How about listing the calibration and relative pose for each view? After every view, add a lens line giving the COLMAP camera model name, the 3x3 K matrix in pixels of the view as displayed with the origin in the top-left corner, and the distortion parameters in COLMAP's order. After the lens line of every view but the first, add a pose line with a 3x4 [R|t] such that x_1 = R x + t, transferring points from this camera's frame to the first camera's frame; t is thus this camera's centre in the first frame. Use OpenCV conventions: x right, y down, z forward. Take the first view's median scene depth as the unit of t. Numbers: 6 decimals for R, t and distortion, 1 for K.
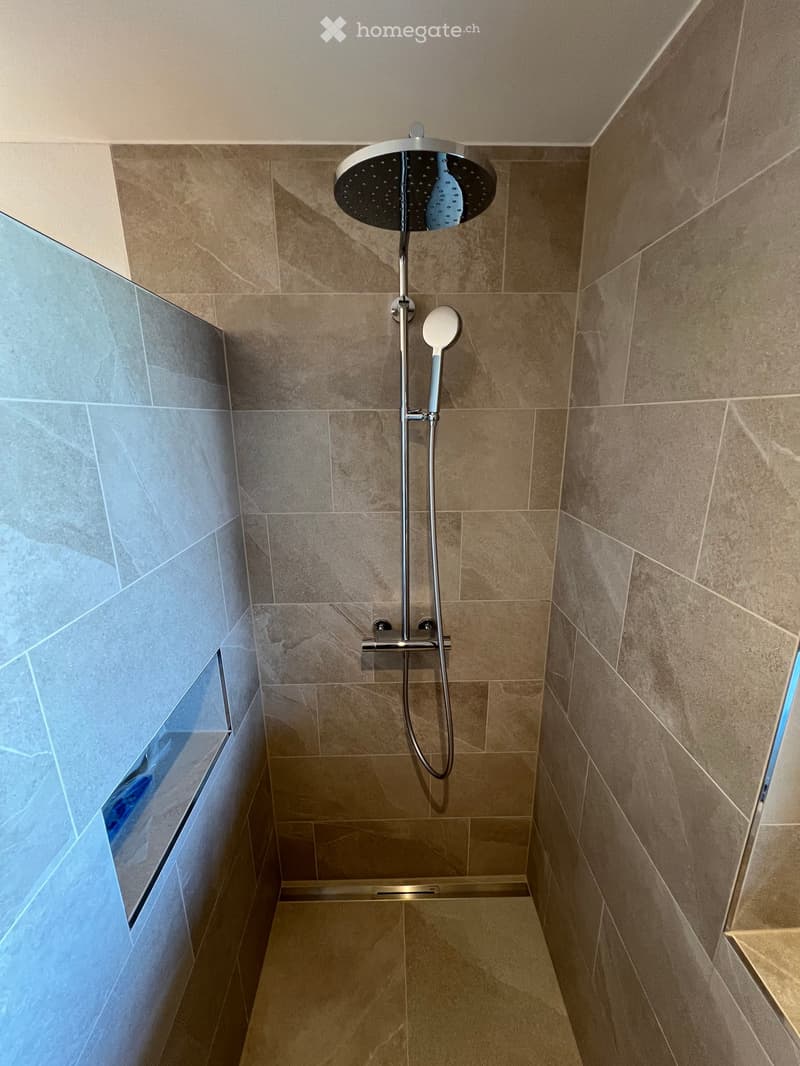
lens RADIAL K [[423.8, 0, 398.8], [0, 423.8, 533.2], [0, 0, 1]] dist [-0.001132, -0.000285]
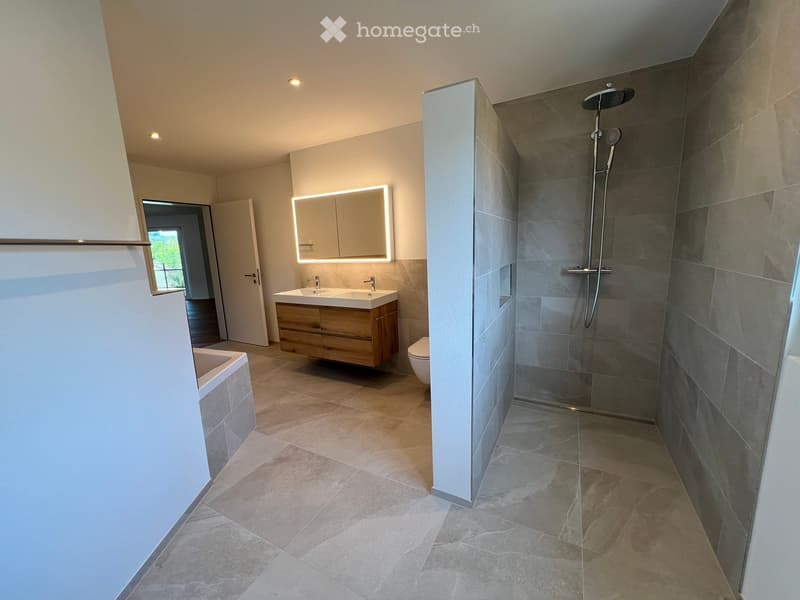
lens RADIAL K [[318.1, 0, 400.7], [0, 318.1, 298.8], [0, 0, 1]] dist [-0.001132, -0.000285]
pose [[0.871829, 0.058676, -0.486284, -0.034538], [-0.095756, 0.994060, -0.051730, 0.724540], [0.480360, 0.091665, 0.872268, -1.264920]]
